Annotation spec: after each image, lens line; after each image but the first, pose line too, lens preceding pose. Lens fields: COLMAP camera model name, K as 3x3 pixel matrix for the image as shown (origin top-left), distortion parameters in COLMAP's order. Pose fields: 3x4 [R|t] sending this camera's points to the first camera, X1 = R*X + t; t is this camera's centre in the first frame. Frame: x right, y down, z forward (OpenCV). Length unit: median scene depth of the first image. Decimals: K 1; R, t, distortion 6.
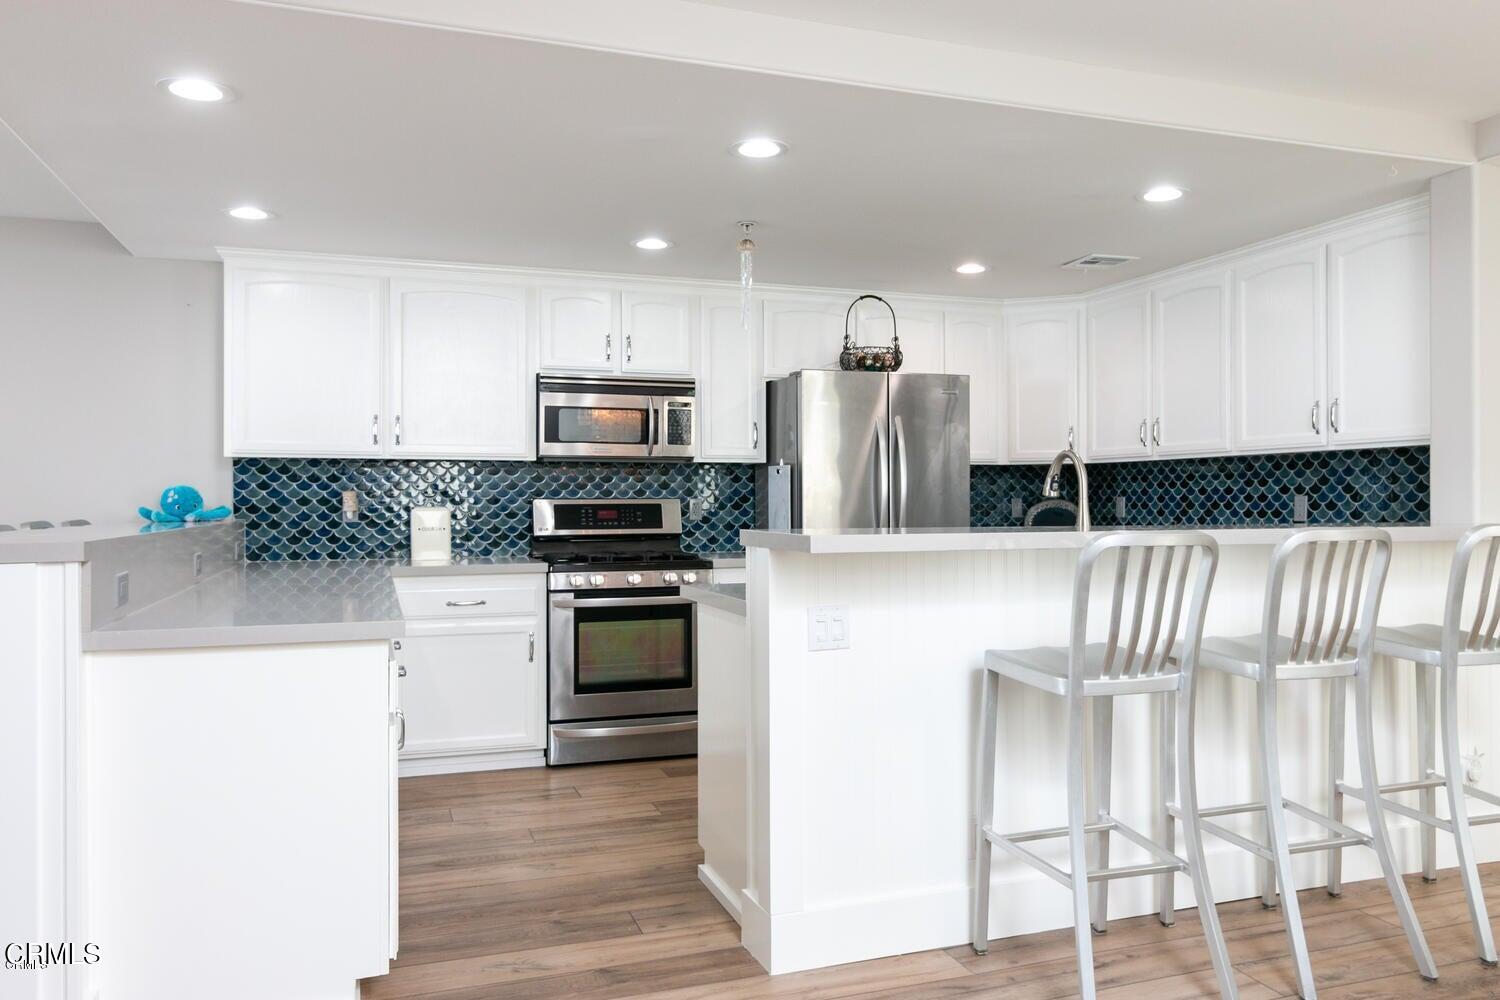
lens RADIAL K [[1095.3, 0, 750.0], [0, 1095.3, 500.0], [0, 0, 1]] dist [-0.004864, 0.000172]
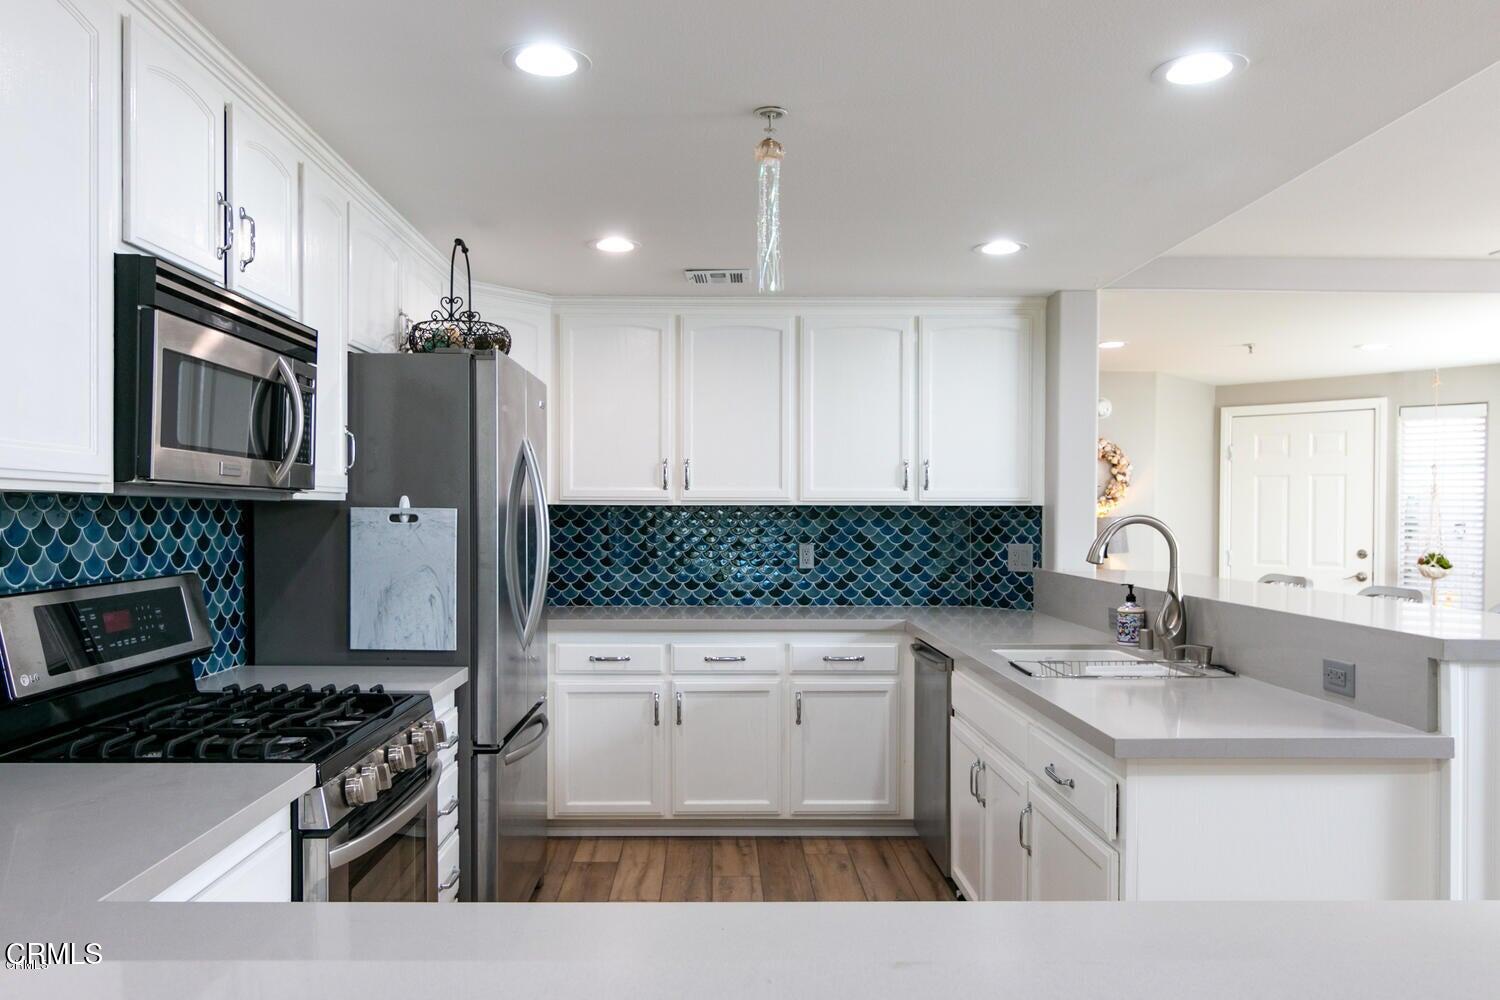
lens RADIAL K [[1092.6, 0, 720.4], [0, 1092.6, 536.9], [0, 0, 1]] dist [-0.001843, 0.000820]
pose [[0.318544, -0.018054, 0.947736, -0.457097], [-0.004059, 0.999783, 0.020410, -0.028541], [-0.947899, -0.010348, 0.318401, 0.665740]]
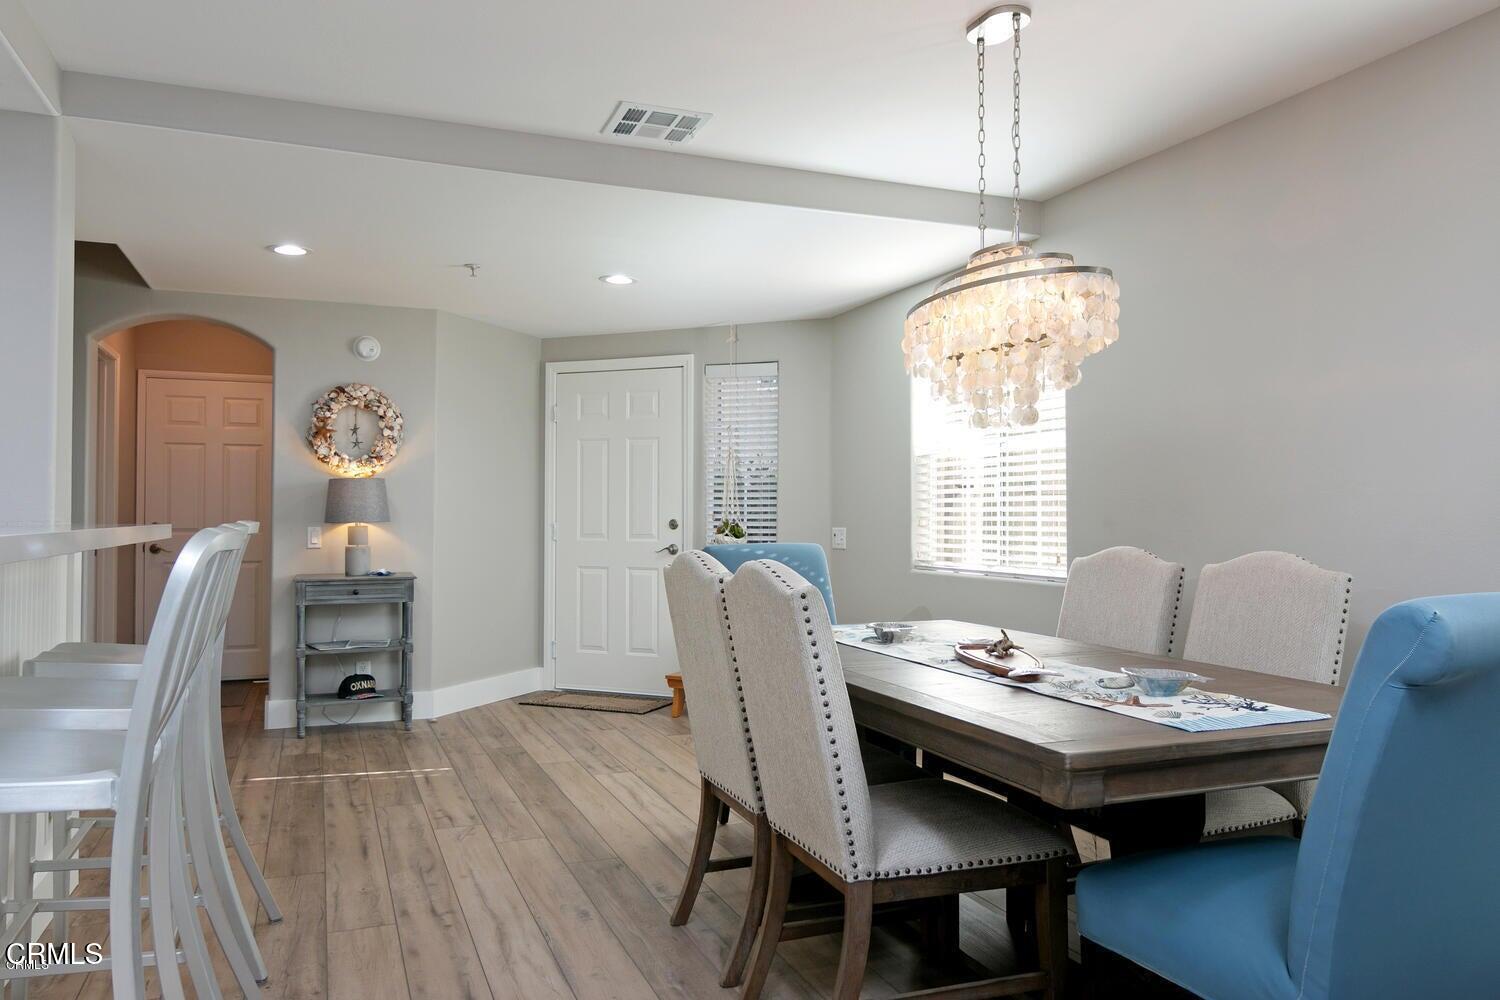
lens RADIAL K [[1095.3, 0, 750.0], [0, 1095.3, 500.0], [0, 0, 1]] dist [-0.004864, 0.000172]
pose [[-0.056054, 0.014775, 0.998318, -0.168550], [-0.003796, 0.999880, -0.015011, 0.007656], [-0.998421, -0.004631, -0.055991, 0.327391]]
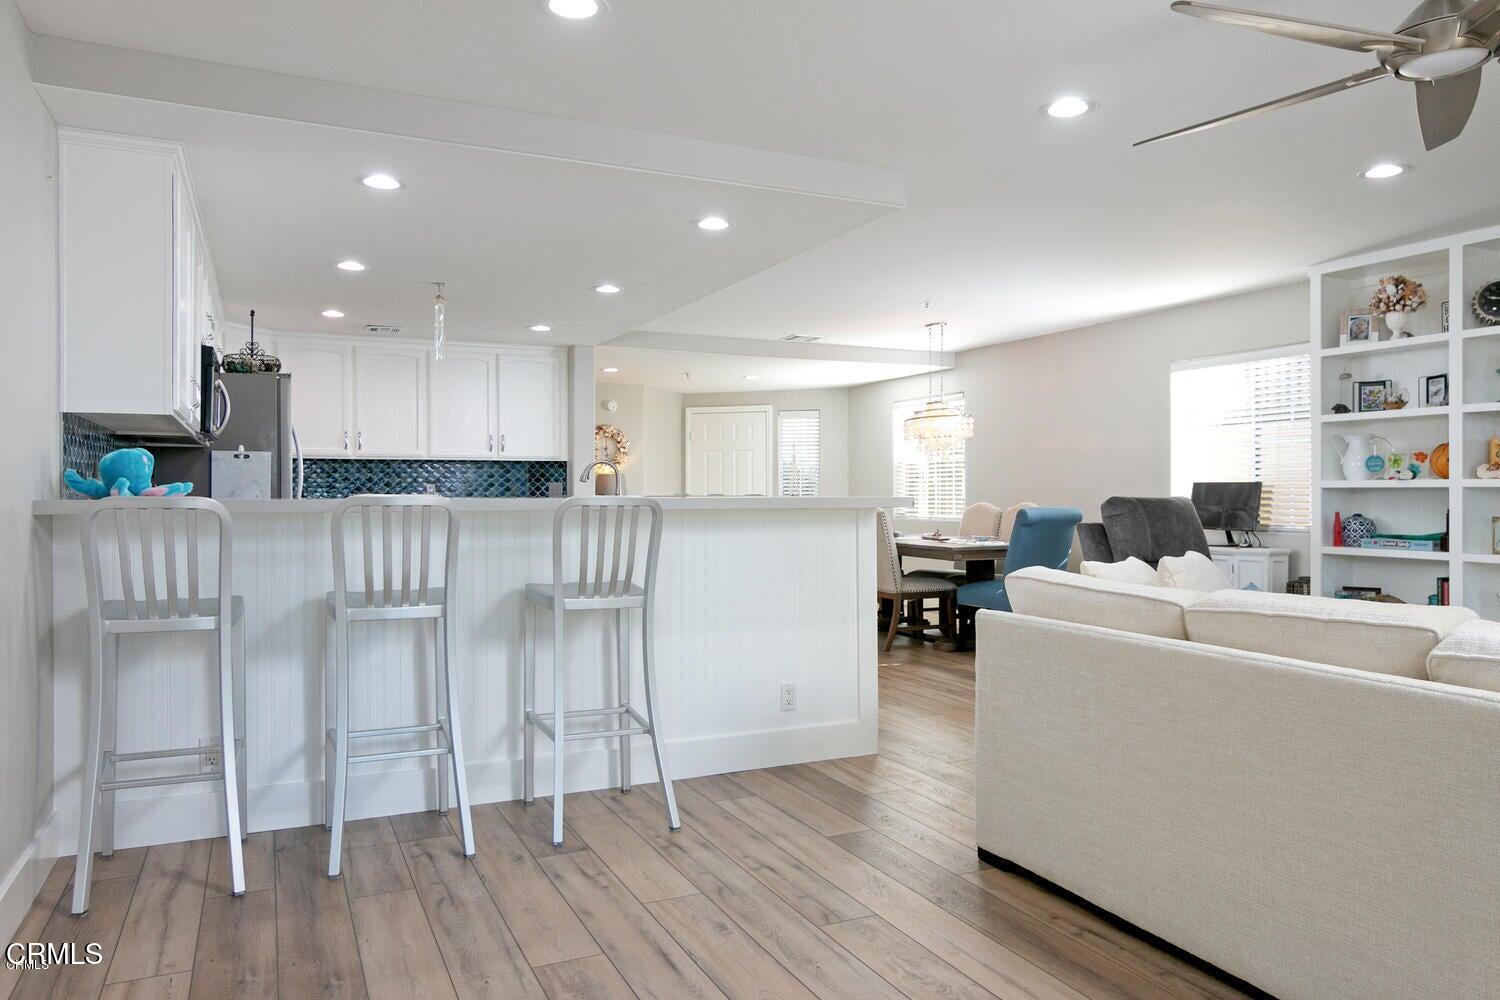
lens RADIAL K [[1056.1, 0, 750.0], [0, 1056.1, 500.0], [0, 0, 1]] dist [0.003155, 0.004848]
pose [[-0.102840, -0.002766, 0.994694, -1.108435], [0.000600, 0.999996, 0.002843, 0.016013], [-0.994698, 0.000889, -0.102838, 0.592883]]
